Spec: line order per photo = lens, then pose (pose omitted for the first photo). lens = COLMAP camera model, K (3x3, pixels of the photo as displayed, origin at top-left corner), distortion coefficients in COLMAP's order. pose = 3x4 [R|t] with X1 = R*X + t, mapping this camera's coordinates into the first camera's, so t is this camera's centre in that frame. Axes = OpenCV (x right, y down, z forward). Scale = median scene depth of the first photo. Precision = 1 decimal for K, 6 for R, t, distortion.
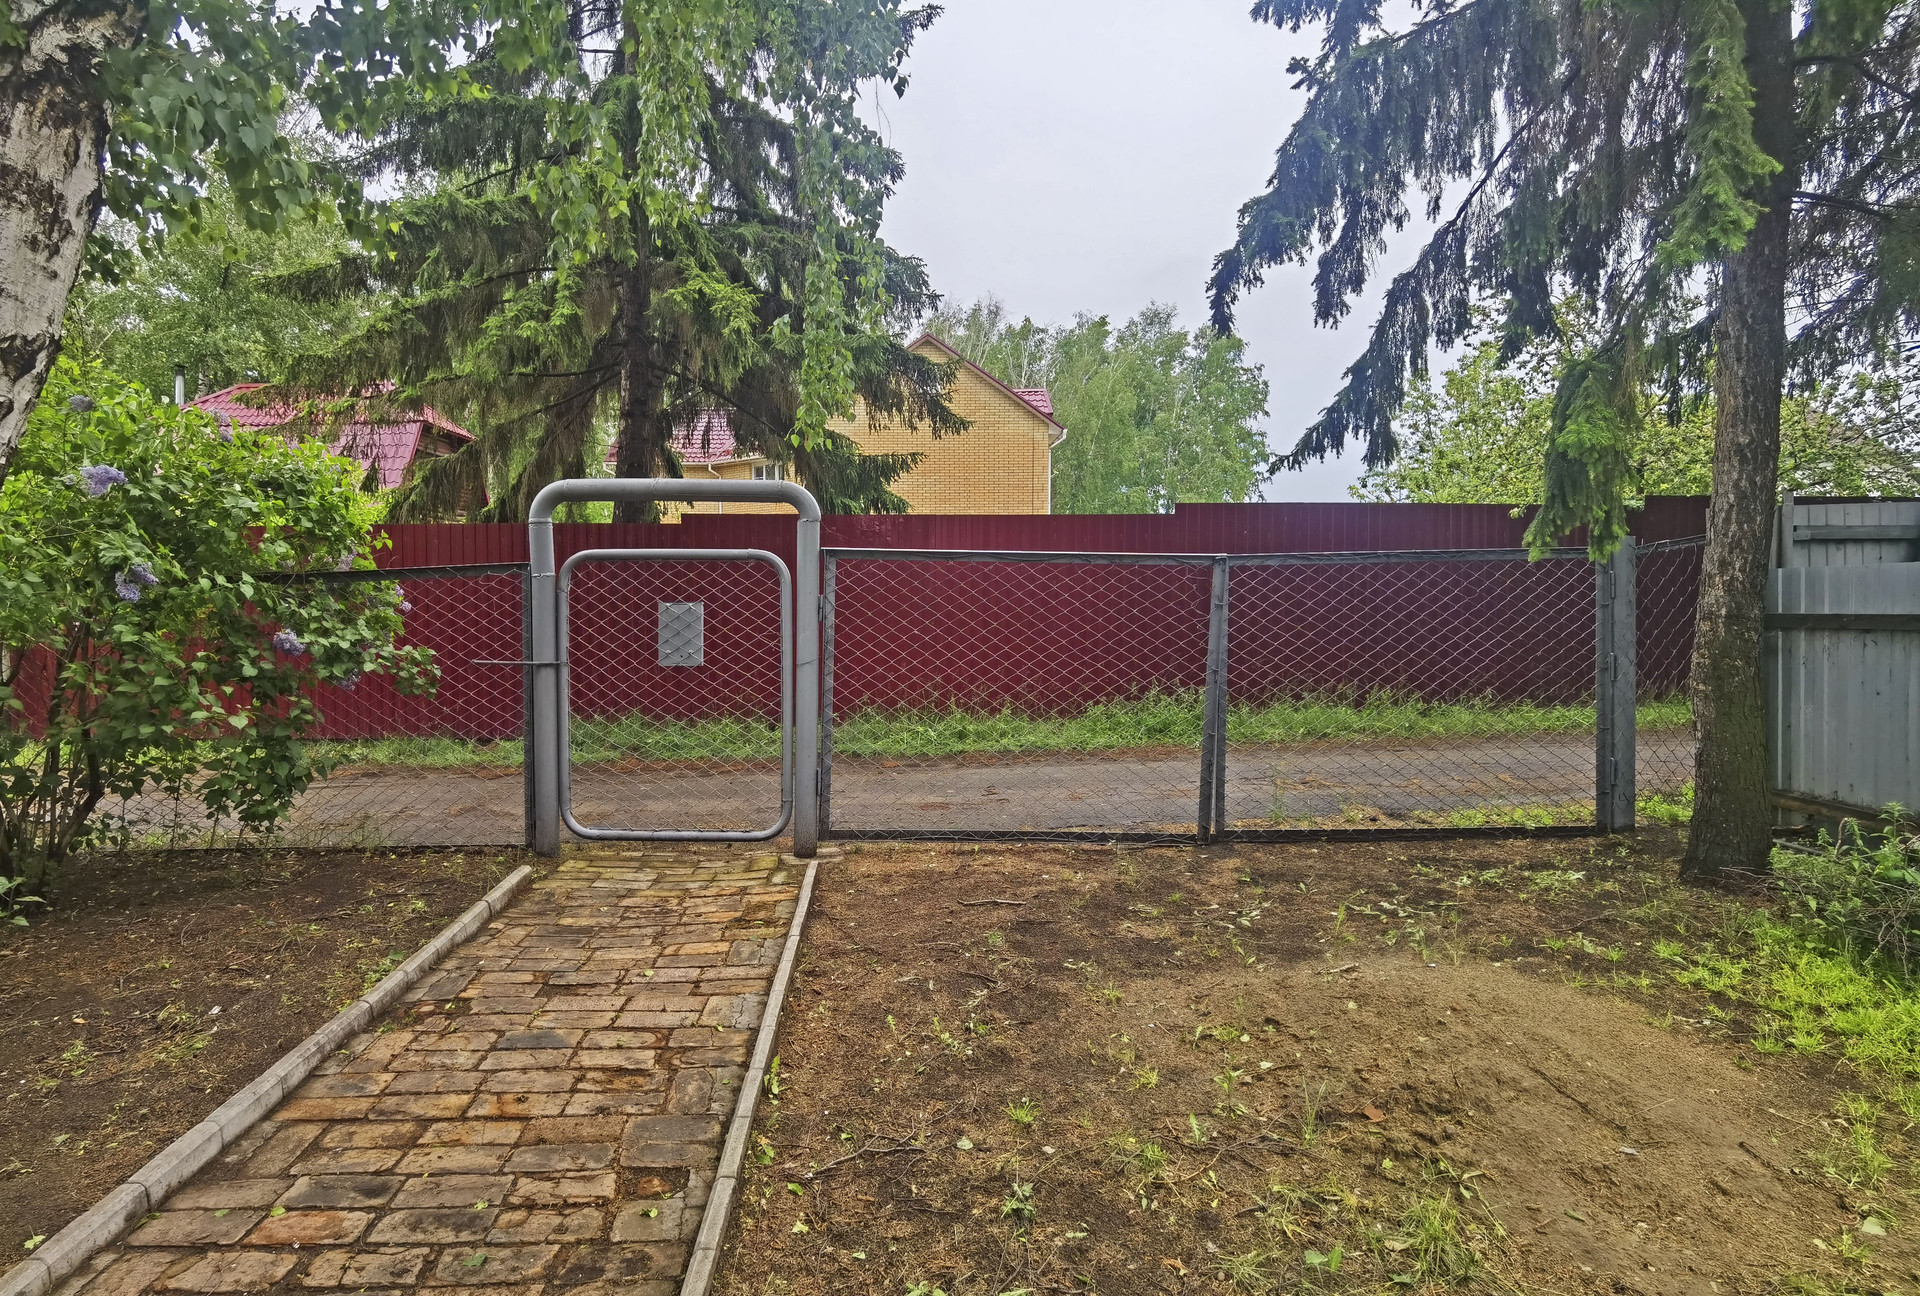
lens RADIAL K [[1037.4, 0, 954.2], [0, 1037.4, 639.3], [0, 0, 1]] dist [-0.054606, 0.020034]
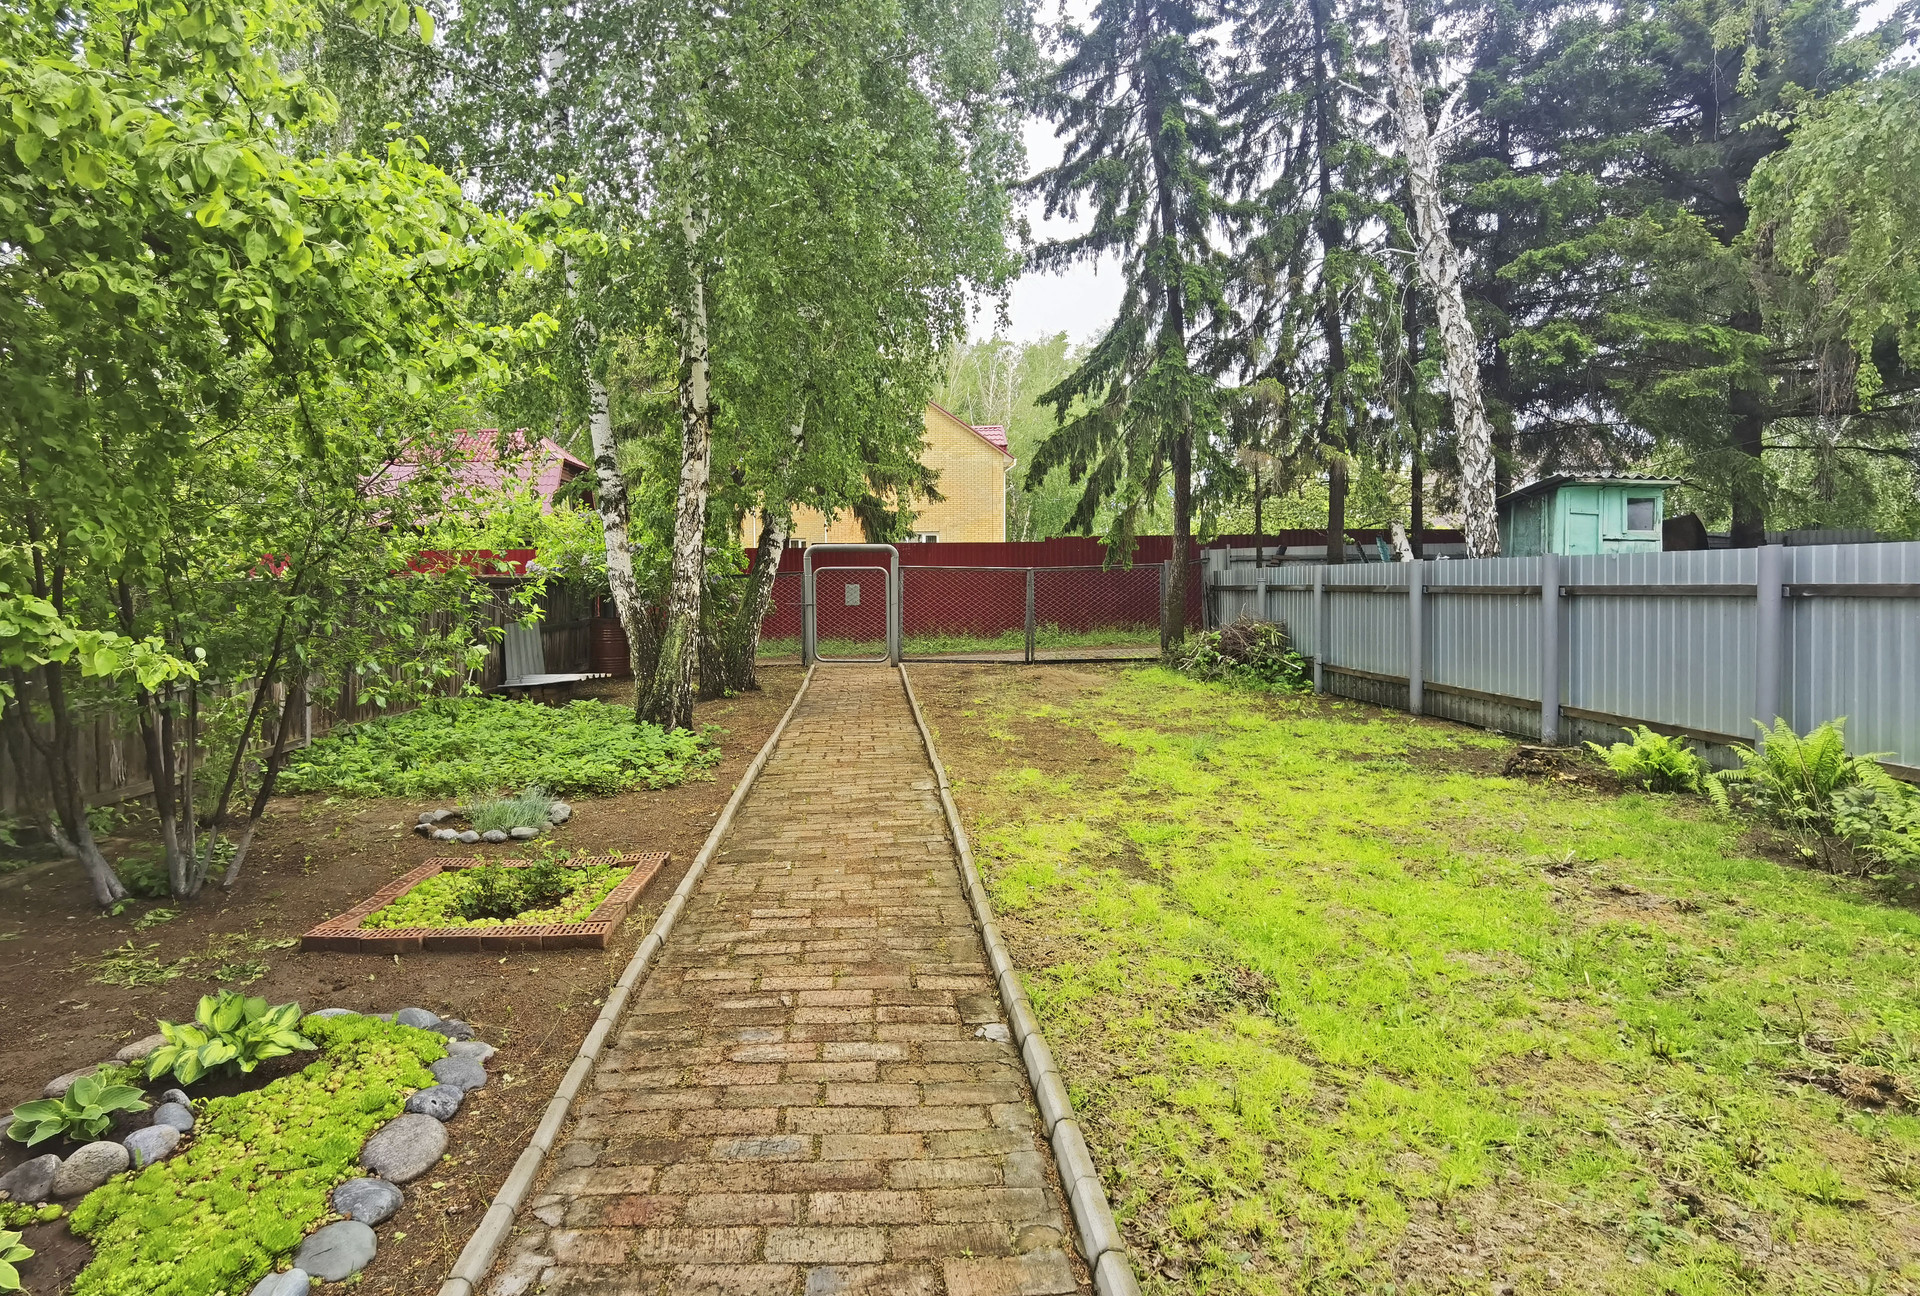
lens RADIAL K [[1037.4, 0, 947.7], [0, 1037.4, 634.5], [0, 0, 1]] dist [-0.054606, 0.020034]
pose [[0.999834, -0.004851, 0.017562, -0.020718], [0.004660, 0.999930, 0.010883, 0.040617], [-0.017613, -0.010800, 0.999787, -1.034462]]
